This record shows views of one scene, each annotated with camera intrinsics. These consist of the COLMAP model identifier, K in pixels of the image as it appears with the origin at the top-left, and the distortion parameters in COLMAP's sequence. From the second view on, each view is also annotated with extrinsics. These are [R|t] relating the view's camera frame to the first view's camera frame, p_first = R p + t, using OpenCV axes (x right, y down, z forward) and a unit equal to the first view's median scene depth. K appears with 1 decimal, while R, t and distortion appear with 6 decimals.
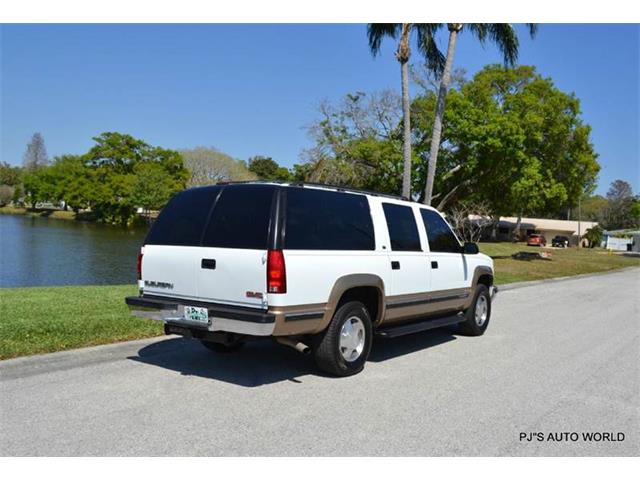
lens RADIAL K [[606.9, 0, 320.0], [0, 606.9, 240.0], [0, 0, 1]] dist [-0.089905, 0.001162]
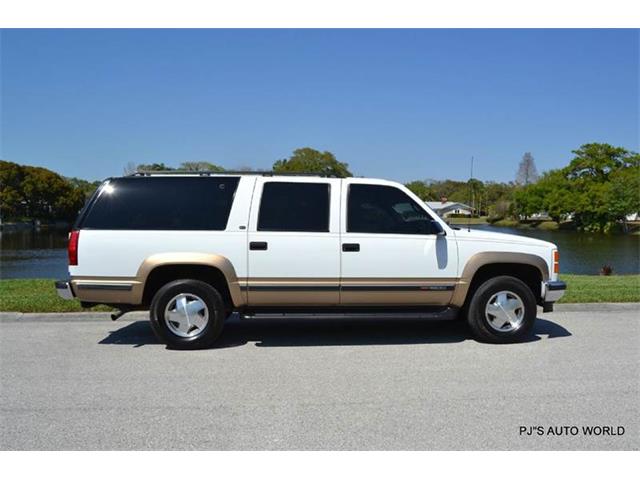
lens RADIAL K [[568.1, 0, 348.6], [0, 568.1, 248.9], [0, 0, 1]] dist [-0.086361, 0.008157]
pose [[0.698490, -0.012565, -0.715509, 0.110809], [0.012138, 0.999910, -0.005711, 0.006828], [0.715517, -0.004696, 0.698580, 0.061711]]
